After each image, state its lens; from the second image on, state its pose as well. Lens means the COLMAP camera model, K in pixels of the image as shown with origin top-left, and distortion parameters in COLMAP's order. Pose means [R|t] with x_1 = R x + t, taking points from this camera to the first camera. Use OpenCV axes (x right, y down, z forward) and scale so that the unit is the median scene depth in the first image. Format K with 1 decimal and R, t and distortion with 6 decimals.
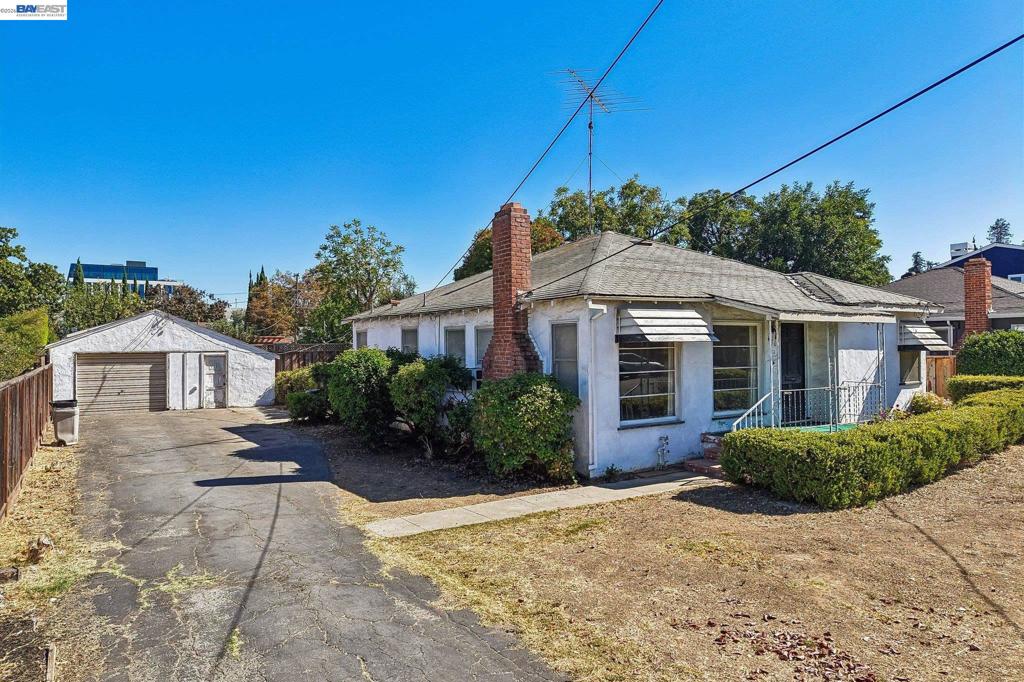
lens RADIAL K [[679.3, 0, 513.9], [0, 679.3, 338.3], [0, 0, 1]] dist [0.023780, -0.014986]
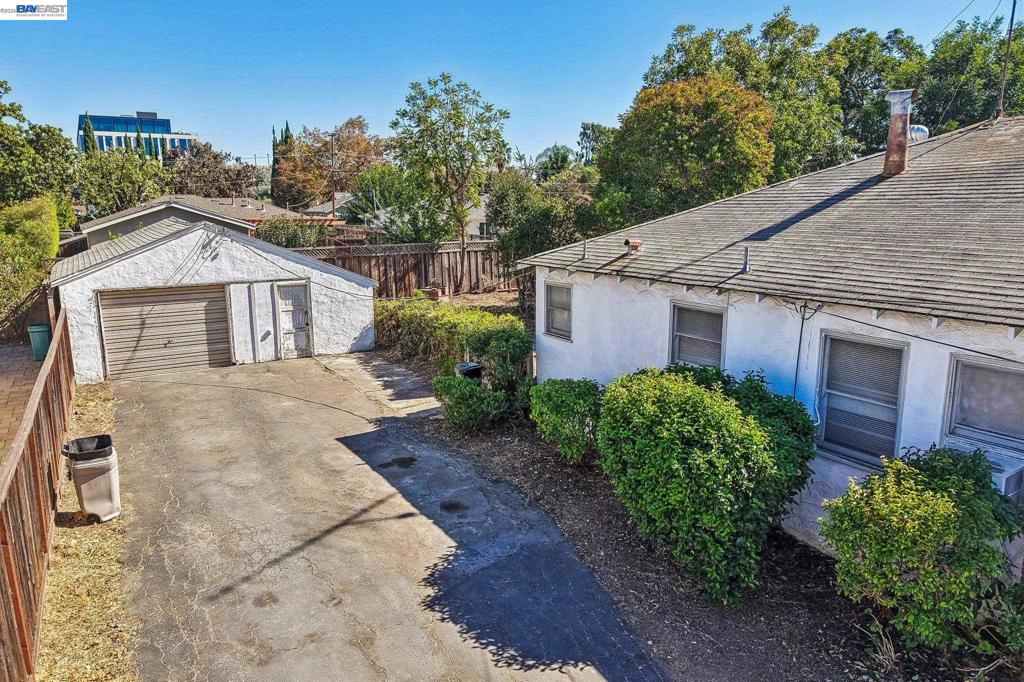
lens RADIAL K [[679.3, 0, 511.7], [0, 679.3, 341.0], [0, 0, 1]] dist [0.023780, -0.014986]
pose [[0.999471, 0.011177, -0.030531, -0.184642], [-0.004458, 0.977295, 0.211838, -0.066003], [0.032205, -0.211590, 0.976828, 0.301150]]
